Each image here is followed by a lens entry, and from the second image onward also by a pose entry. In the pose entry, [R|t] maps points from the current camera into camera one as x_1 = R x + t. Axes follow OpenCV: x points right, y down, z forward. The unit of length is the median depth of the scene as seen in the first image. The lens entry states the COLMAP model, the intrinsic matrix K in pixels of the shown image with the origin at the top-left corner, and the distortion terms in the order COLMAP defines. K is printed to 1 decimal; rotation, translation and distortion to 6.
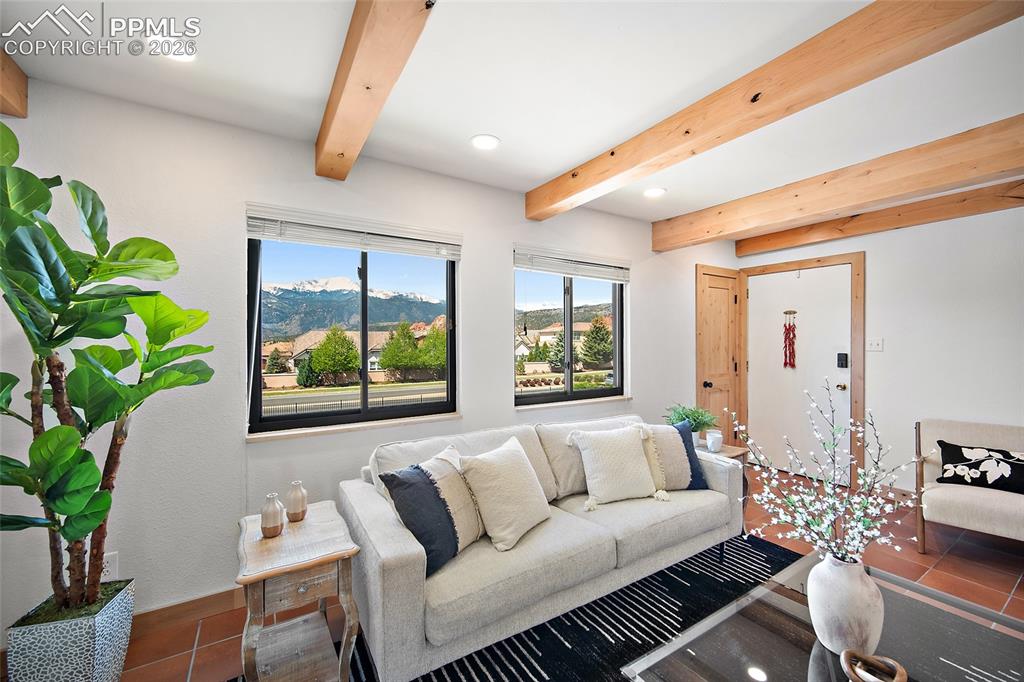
lens RADIAL K [[405.3, 0, 508.0], [0, 405.3, 345.2], [0, 0, 1]] dist [-0.010045, 0.000929]
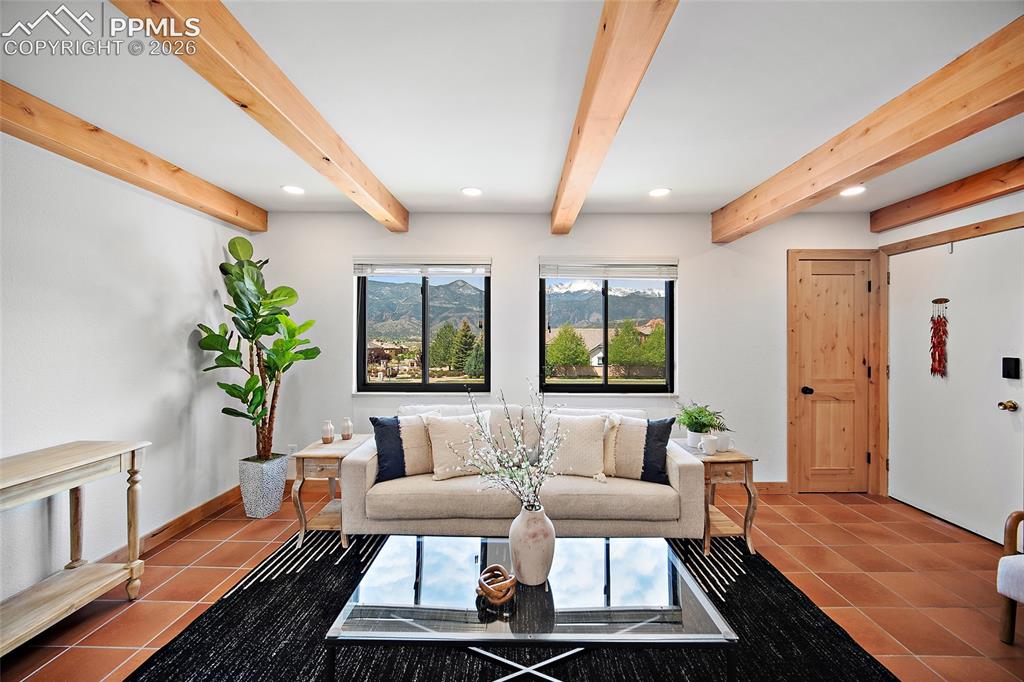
lens RADIAL K [[405.3, 0, 520.5], [0, 405.3, 340.4], [0, 0, 1]] dist [-0.010045, 0.000929]
pose [[0.842770, 0.007644, -0.538219, 0.467169], [-0.009655, 0.999953, -0.000916, -0.000618], [0.538187, 0.005969, 0.842804, -0.033413]]
